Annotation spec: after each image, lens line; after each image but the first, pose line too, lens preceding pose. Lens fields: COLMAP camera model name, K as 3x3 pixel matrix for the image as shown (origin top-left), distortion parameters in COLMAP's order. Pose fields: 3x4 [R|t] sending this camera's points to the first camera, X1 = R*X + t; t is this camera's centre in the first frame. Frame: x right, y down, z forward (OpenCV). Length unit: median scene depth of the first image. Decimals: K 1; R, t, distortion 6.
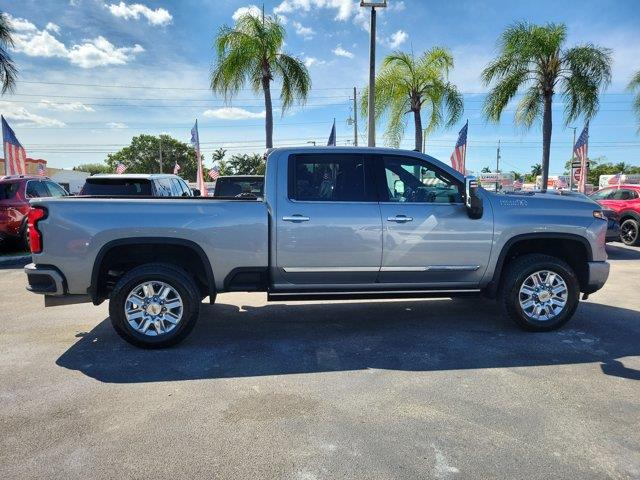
lens RADIAL K [[480.6, 0, 321.6], [0, 480.6, 241.5], [0, 0, 1]] dist [0.049214, -0.030089]
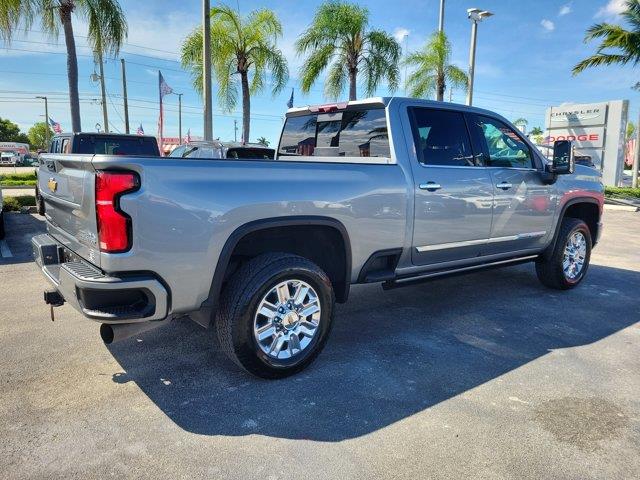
lens RADIAL K [[480.6, 0, 319.1], [0, 480.6, 237.0], [0, 0, 1]] dist [0.049214, -0.030089]
pose [[0.865827, -0.062344, 0.496444, -0.621122], [0.035993, 0.997397, 0.062480, -0.019325], [-0.499047, -0.036228, 0.865817, 0.373515]]
